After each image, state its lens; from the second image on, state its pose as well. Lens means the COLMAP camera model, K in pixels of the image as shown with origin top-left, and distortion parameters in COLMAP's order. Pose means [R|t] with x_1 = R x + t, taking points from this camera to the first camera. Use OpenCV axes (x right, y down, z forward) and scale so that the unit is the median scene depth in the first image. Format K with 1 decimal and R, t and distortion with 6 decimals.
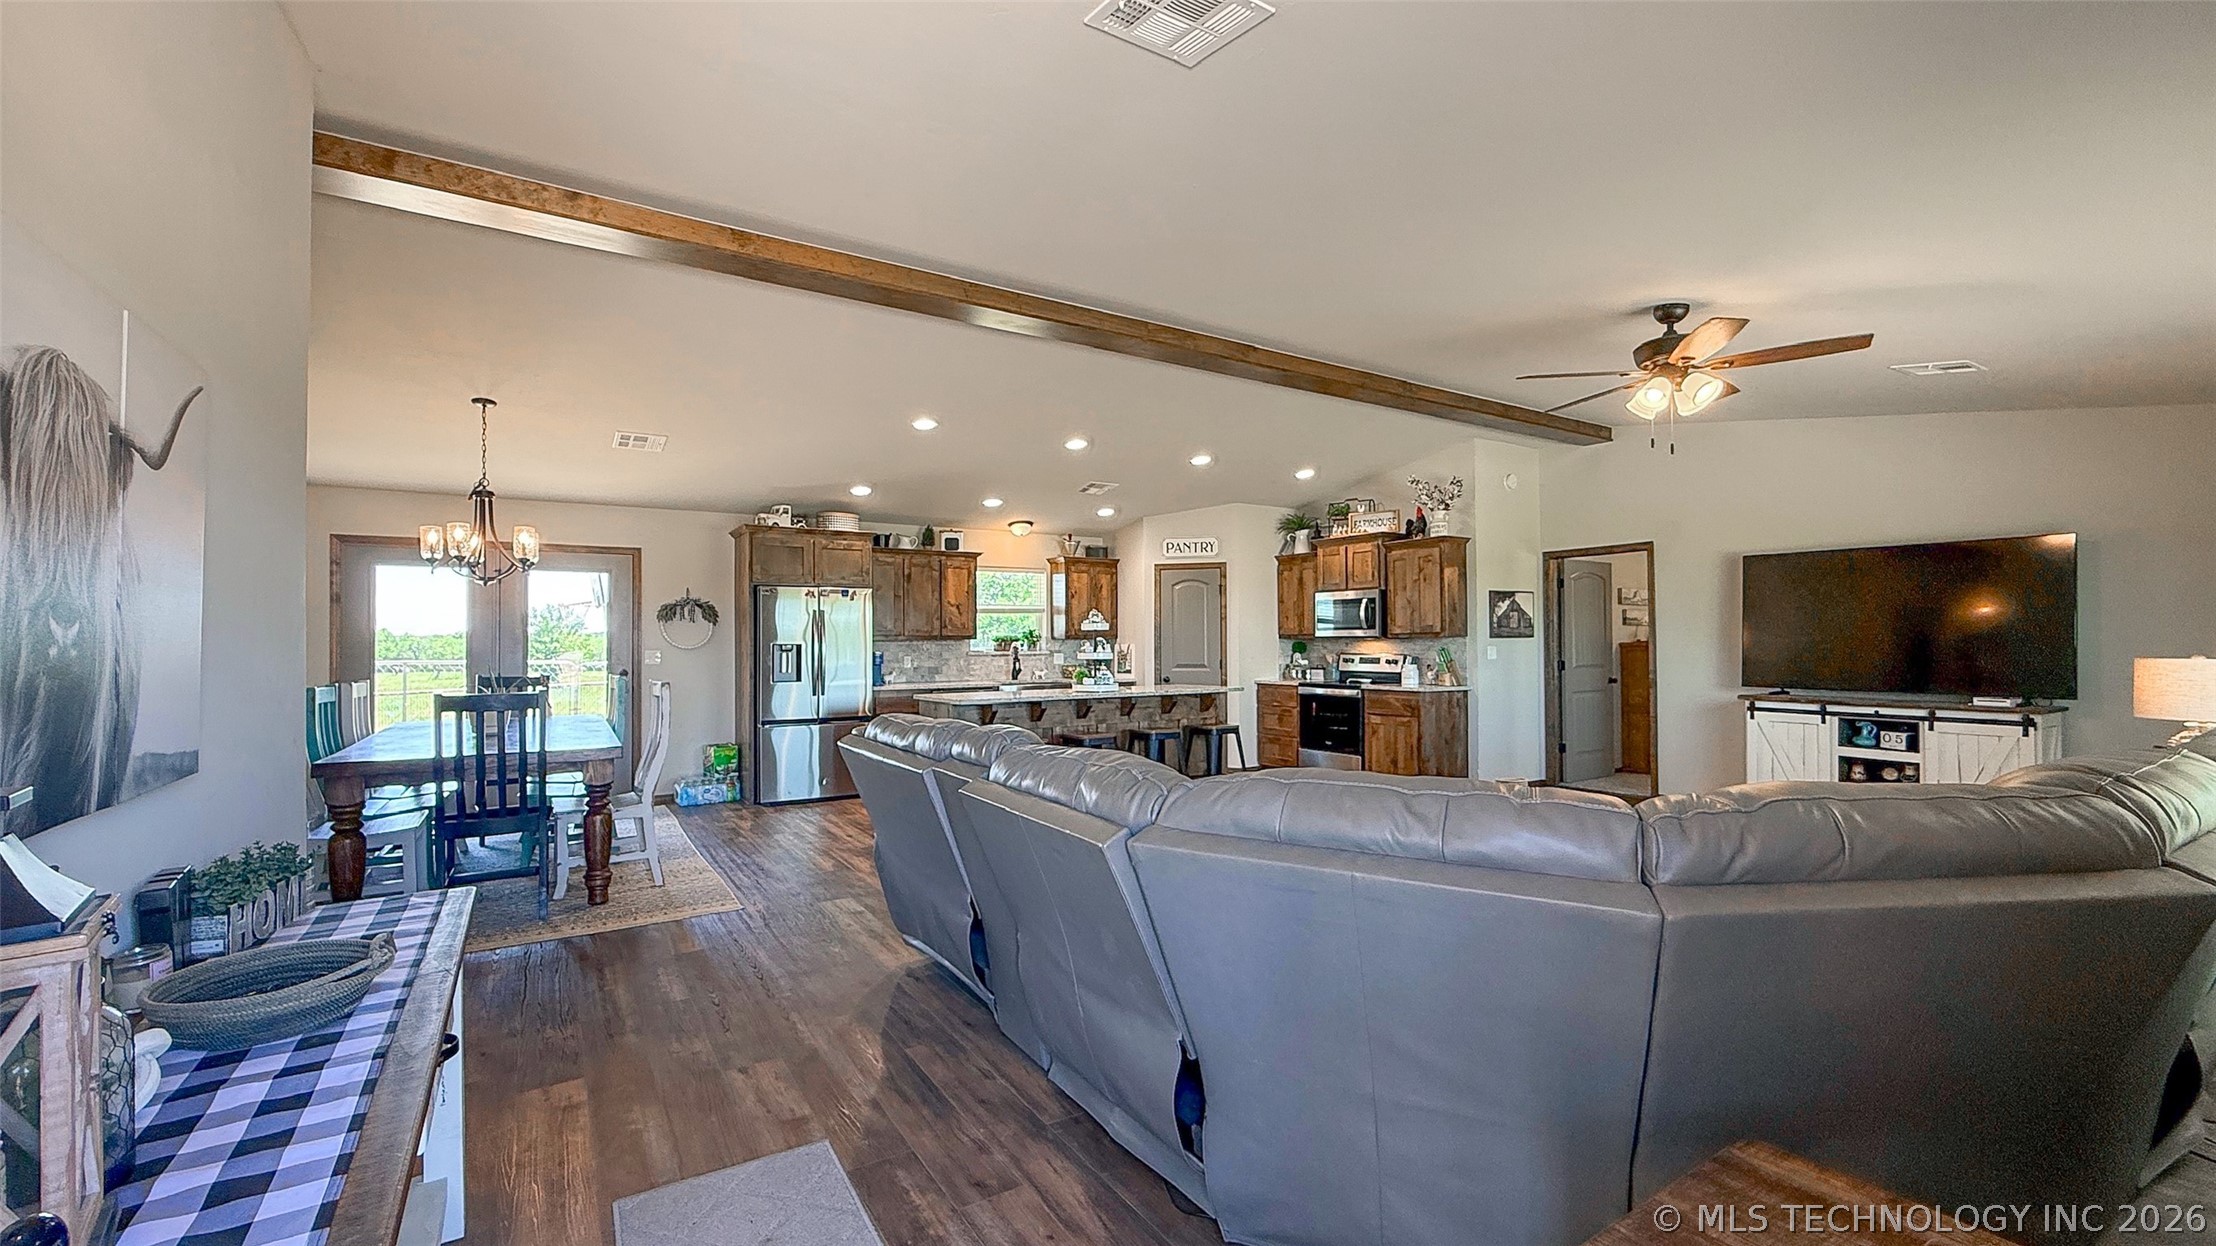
lens RADIAL K [[884.0, 0, 1122.5], [0, 884.0, 632.9], [0, 0, 1]] dist [0.000175, -0.000245]
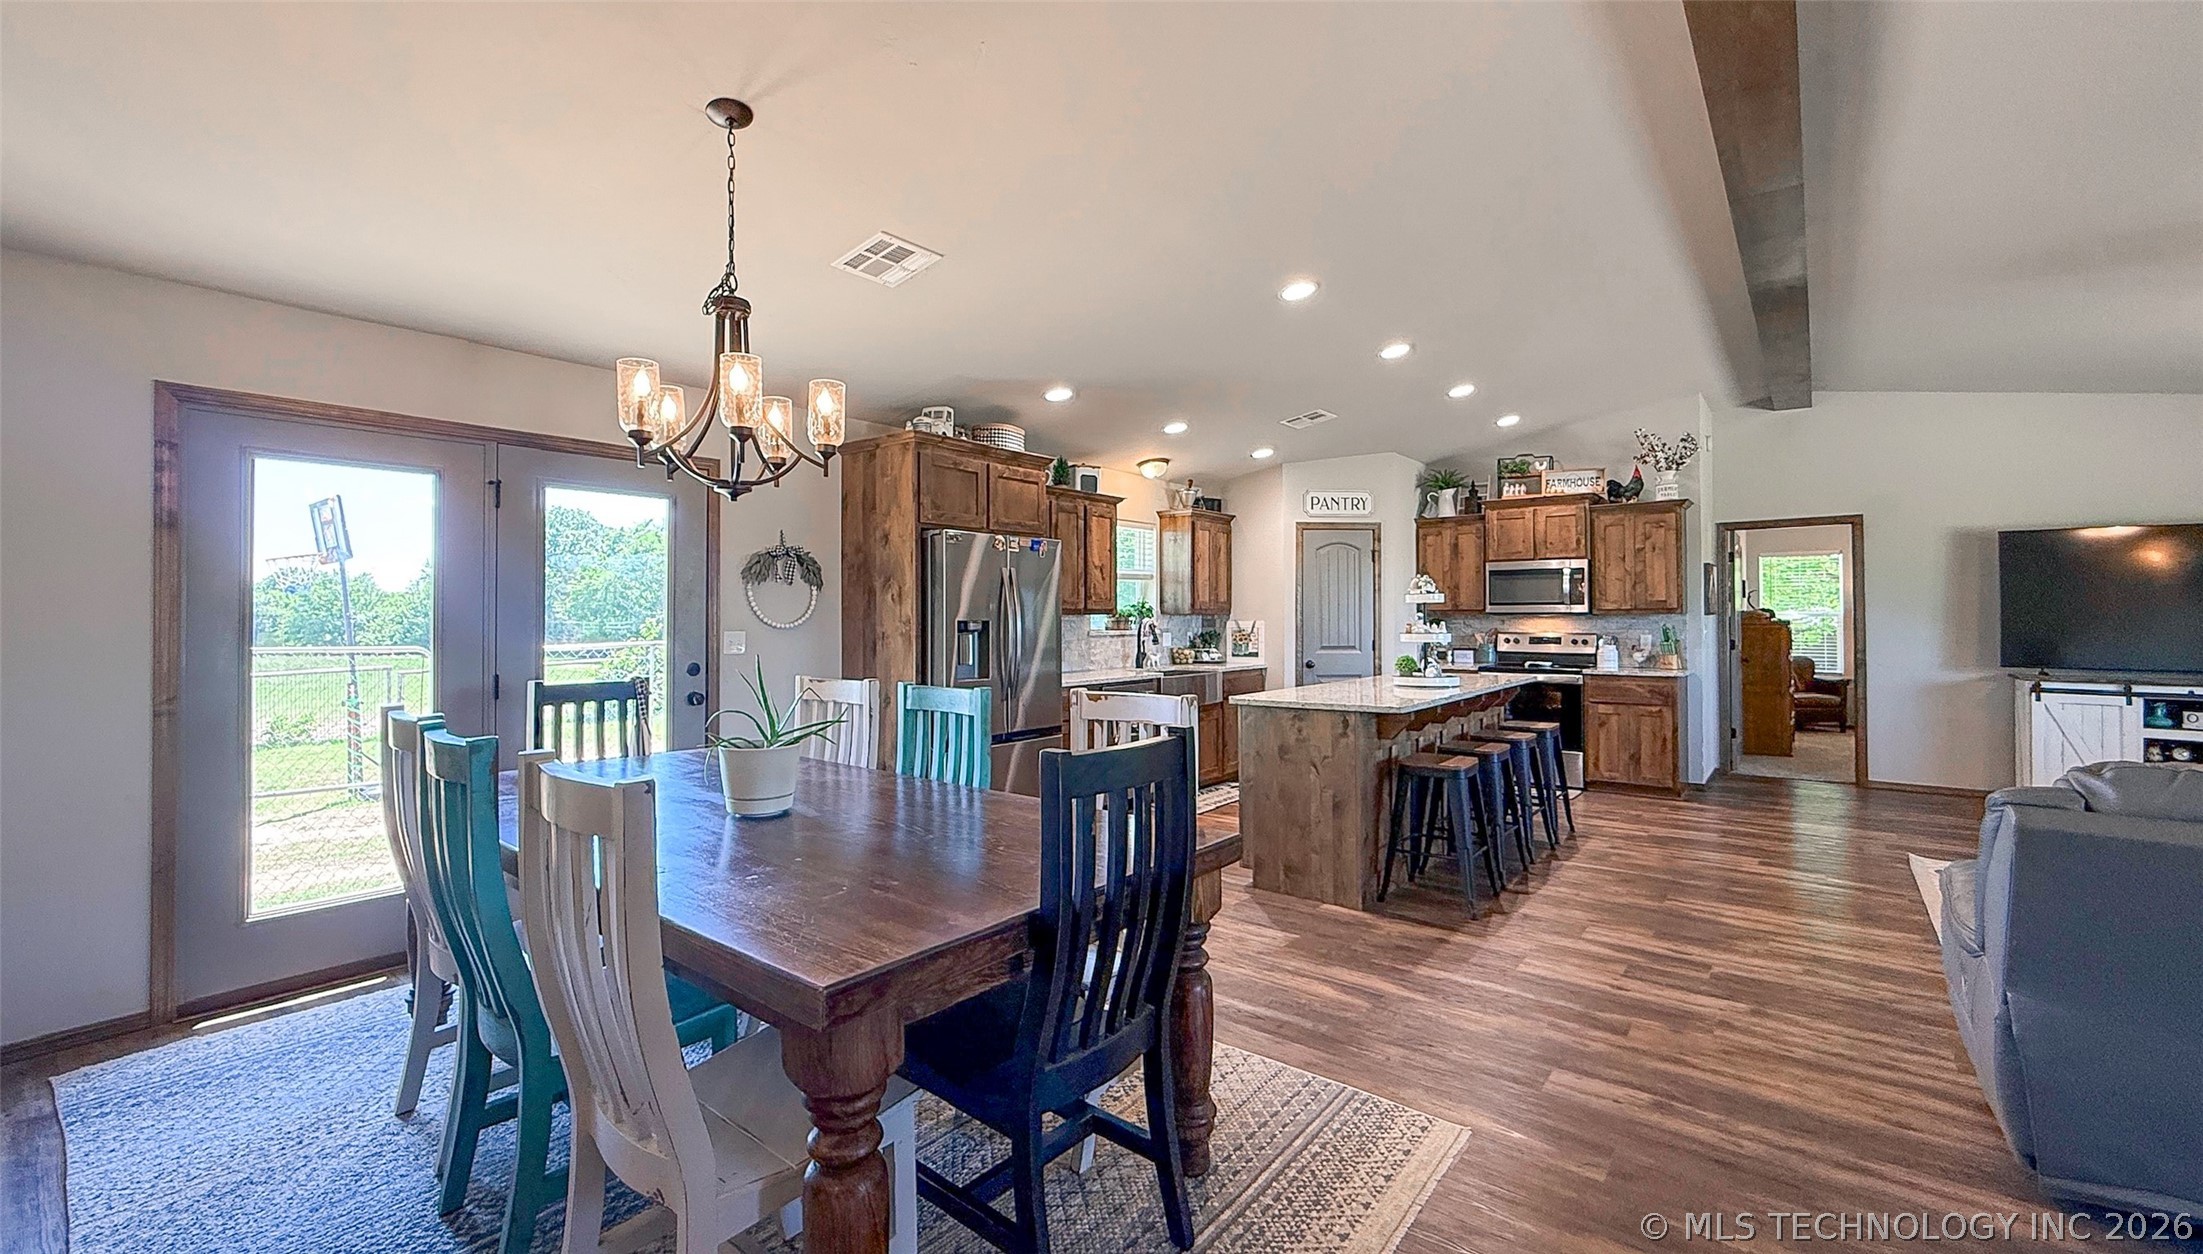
lens RADIAL K [[897.7, 0, 1102.8], [0, 897.7, 605.3], [0, 0, 1]] dist [0.000150, -0.000406]
pose [[0.951288, 0.007133, 0.308221, -0.422637], [-0.006007, 0.999971, -0.004601, 0.003401], [-0.308245, 0.002525, 0.951304, 0.298143]]
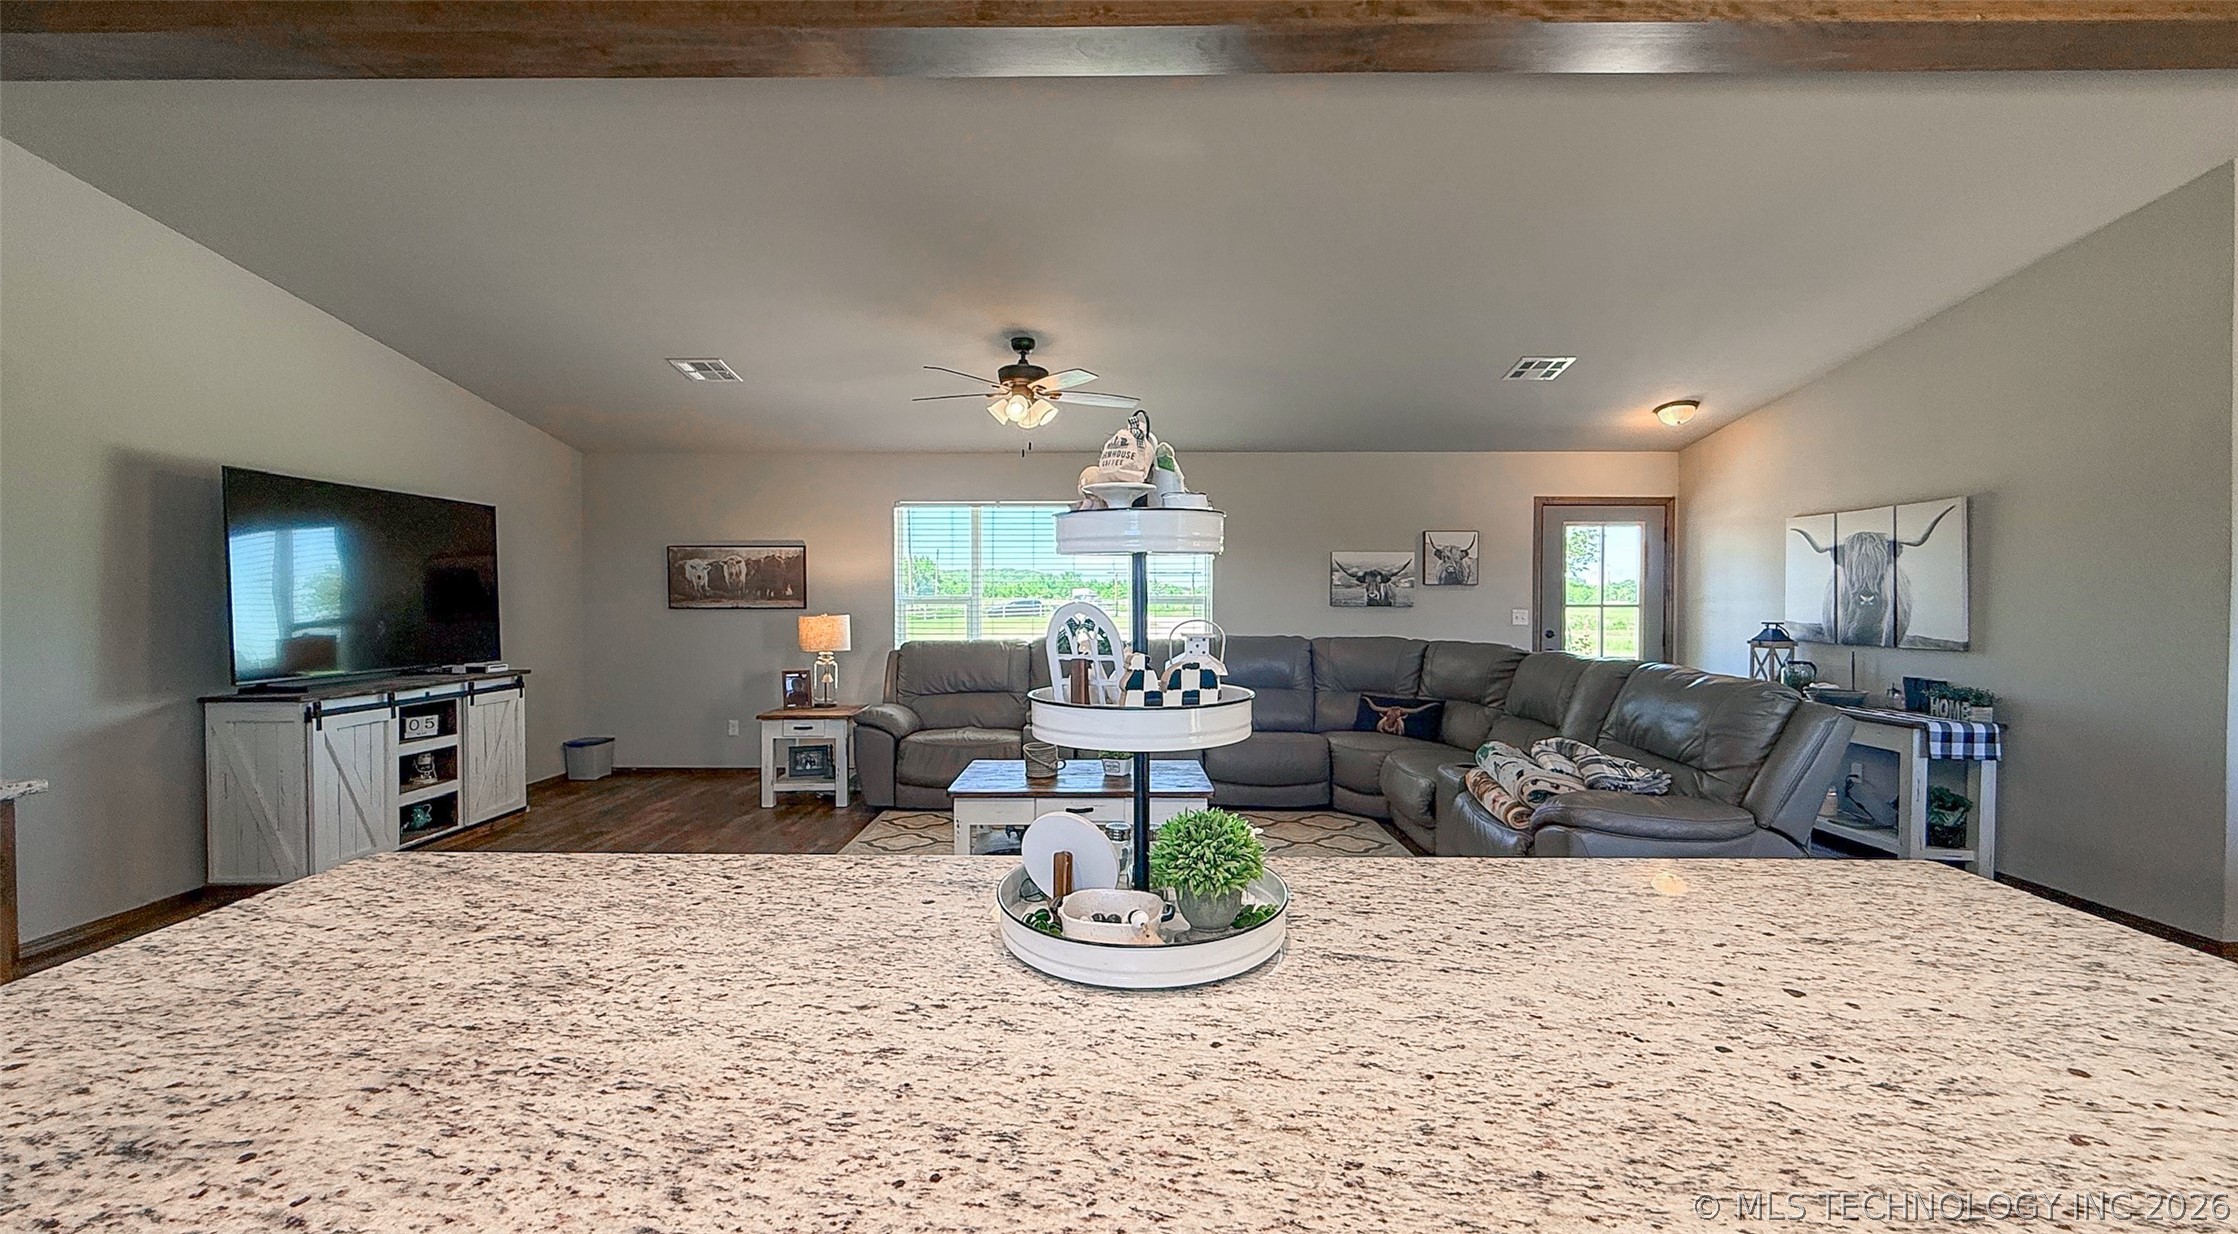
lens RADIAL K [[889.5, 0, 1118.1], [0, 889.5, 602.5], [0, 0, 1]] dist [0.001797, 0.000001]
pose [[-0.824990, 0.001519, 0.565145, -0.096903], [-0.000307, 0.999995, -0.003137, 0.005345], [-0.565147, -0.002762, -0.824986, 0.925481]]
